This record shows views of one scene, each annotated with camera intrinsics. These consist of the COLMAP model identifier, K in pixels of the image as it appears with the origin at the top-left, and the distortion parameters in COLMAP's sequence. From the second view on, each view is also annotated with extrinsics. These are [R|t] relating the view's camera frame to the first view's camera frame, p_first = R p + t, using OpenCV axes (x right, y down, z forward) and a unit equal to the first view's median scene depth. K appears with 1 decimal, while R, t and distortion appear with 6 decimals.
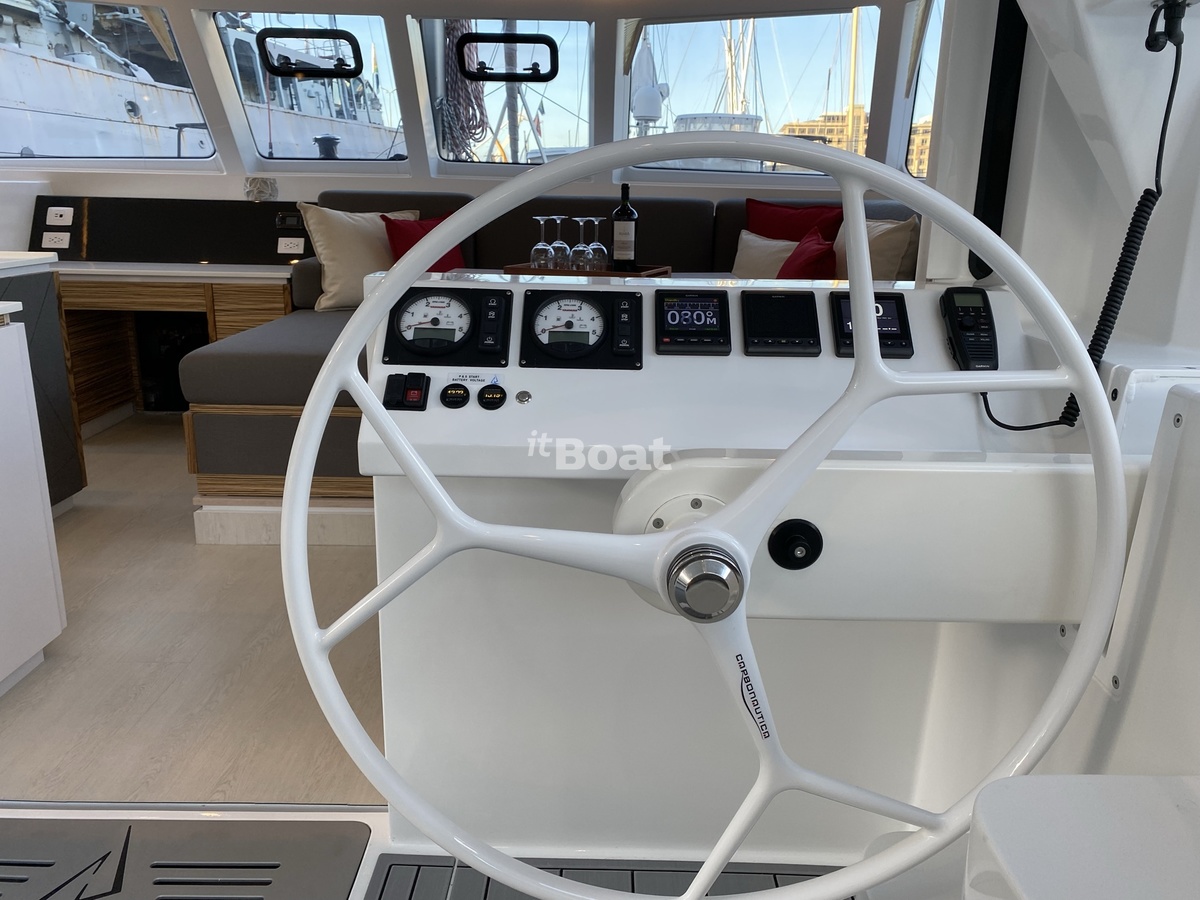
lens RADIAL K [[906.7, 0, 605.1], [0, 906.7, 445.5], [0, 0, 1]] dist [0.012354, 0.007901]
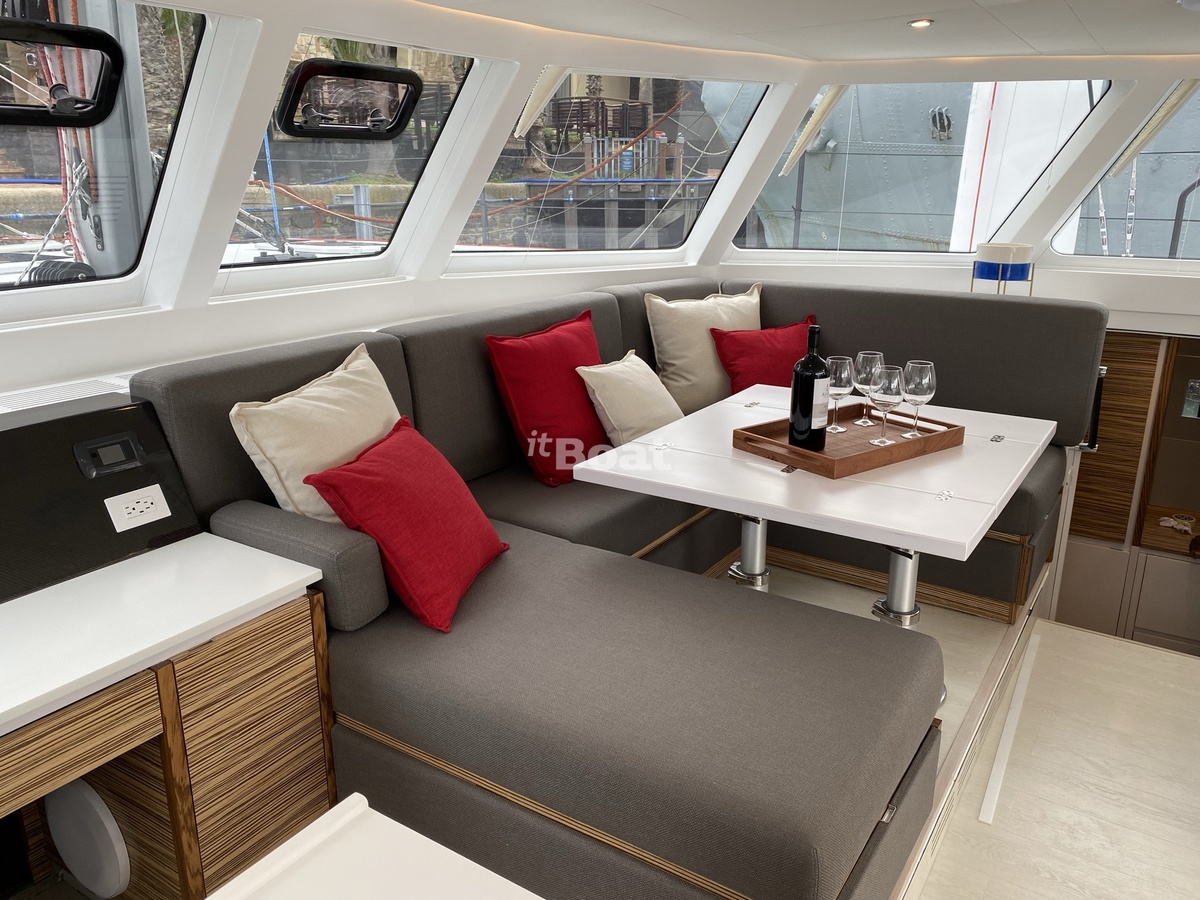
lens RADIAL K [[915.5, 0, 600.9], [0, 915.5, 445.9], [0, 0, 1]] dist [0.013001, 0.006471]
pose [[0.555670, -0.259595, 0.789836, -0.589820], [0.238061, 0.959906, 0.148010, -0.269920], [-0.796591, 0.105785, 0.595190, 0.554437]]
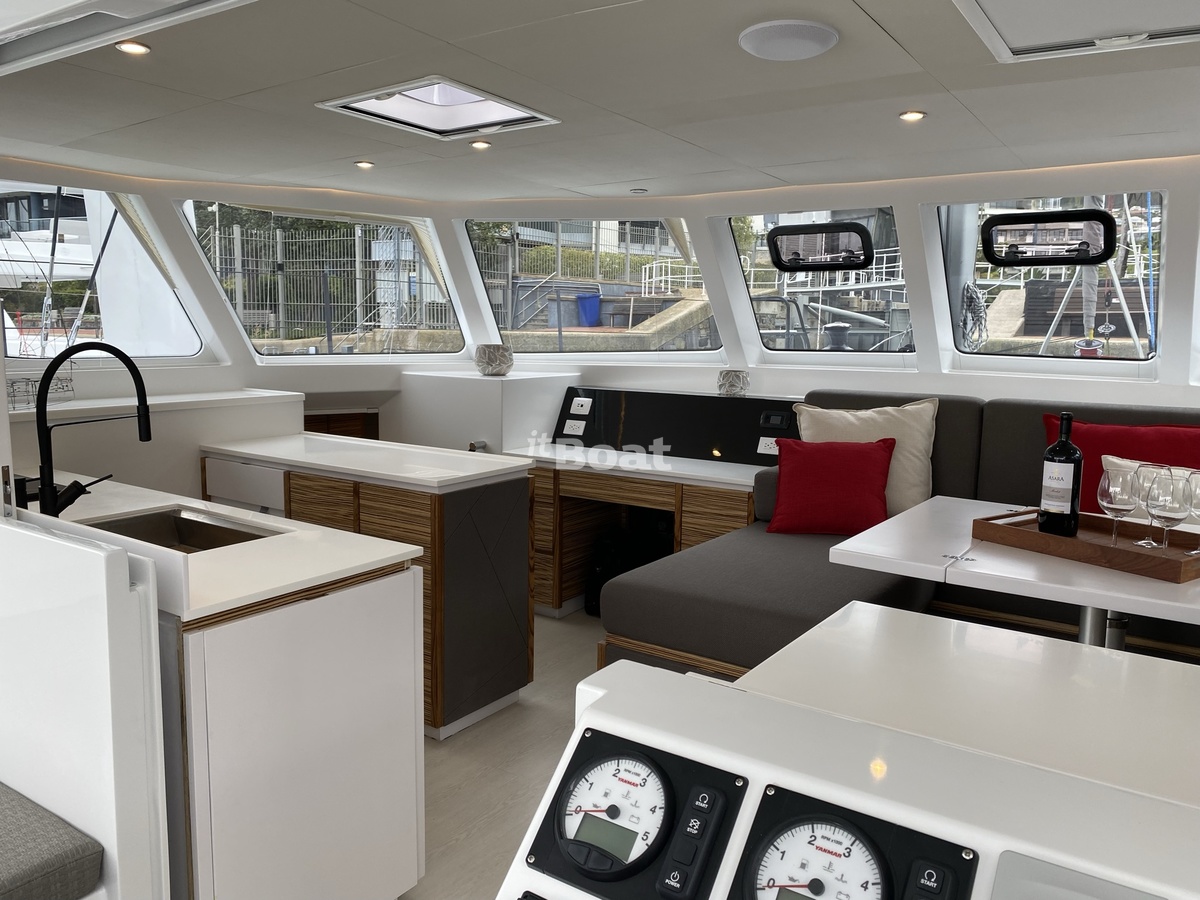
lens RADIAL K [[906.7, 0, 605.1], [0, 906.7, 445.5], [0, 0, 1]] dist [0.012354, 0.007901]
pose [[0.822844, 0.066713, -0.564338, 0.046279], [-0.150072, 0.983340, -0.102570, -0.099805], [0.548093, 0.169090, 0.819147, 0.134719]]
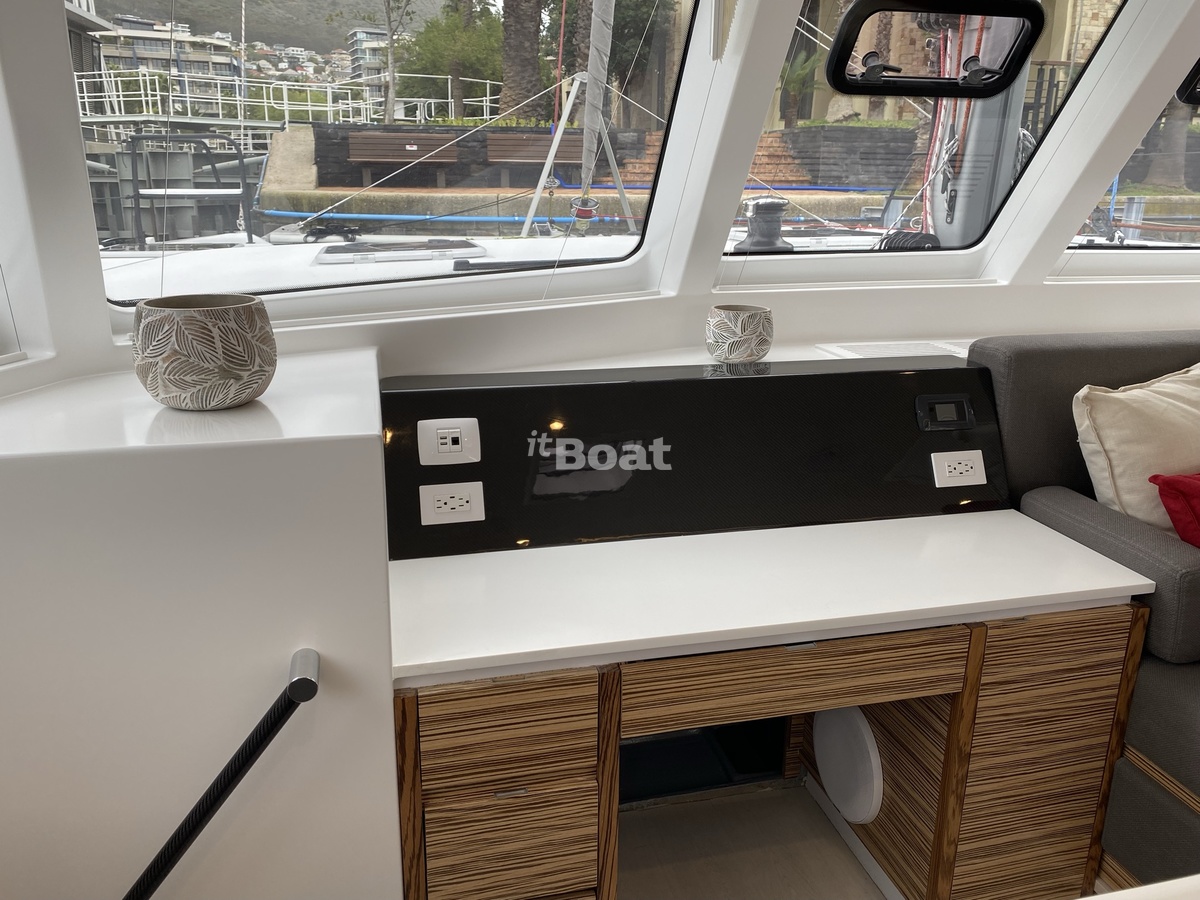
lens RADIAL K [[906.7, 0, 605.1], [0, 906.7, 445.5], [0, 0, 1]] dist [0.012354, 0.007901]
pose [[0.972226, -0.073035, 0.222358, -0.638796], [0.069446, 0.997299, 0.023928, -0.262008], [-0.223504, -0.007821, 0.974672, 0.610100]]
